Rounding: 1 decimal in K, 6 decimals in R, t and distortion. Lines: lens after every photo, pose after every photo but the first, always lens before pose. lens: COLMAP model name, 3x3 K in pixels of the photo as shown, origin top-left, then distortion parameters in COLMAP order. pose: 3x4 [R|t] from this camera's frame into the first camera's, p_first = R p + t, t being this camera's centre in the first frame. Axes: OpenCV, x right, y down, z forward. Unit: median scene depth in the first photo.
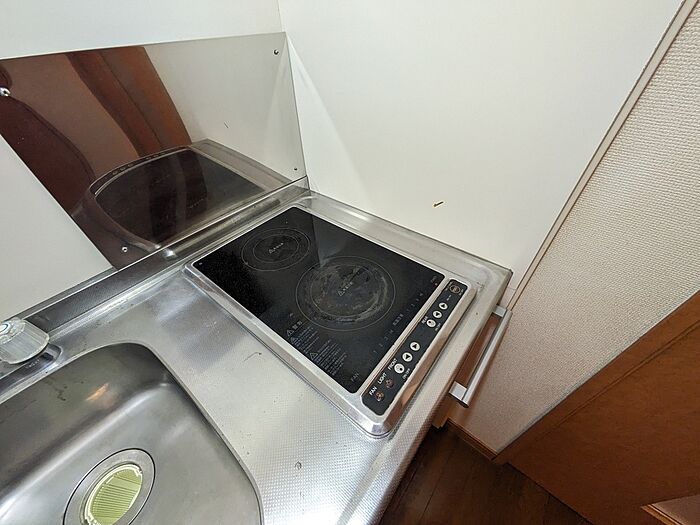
lens RADIAL K [[279.5, 0, 350.0], [0, 279.5, 262.5], [0, 0, 1]] dist [0.010443, 0.000005]
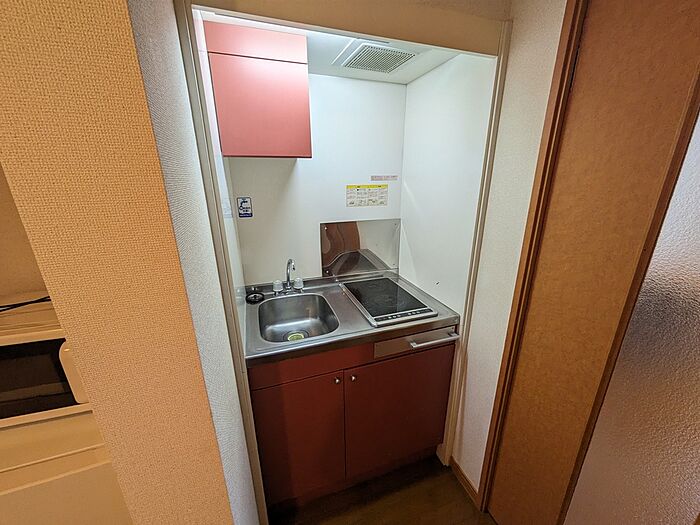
lens RADIAL K [[279.5, 0, 350.0], [0, 279.5, 262.5], [0, 0, 1]] dist [0.010443, 0.000005]
pose [[0.850620, 0.178640, -0.494503, 0.769184], [-0.366879, 0.875365, -0.314860, 0.621009], [0.376624, 0.449249, 0.810142, -1.219432]]
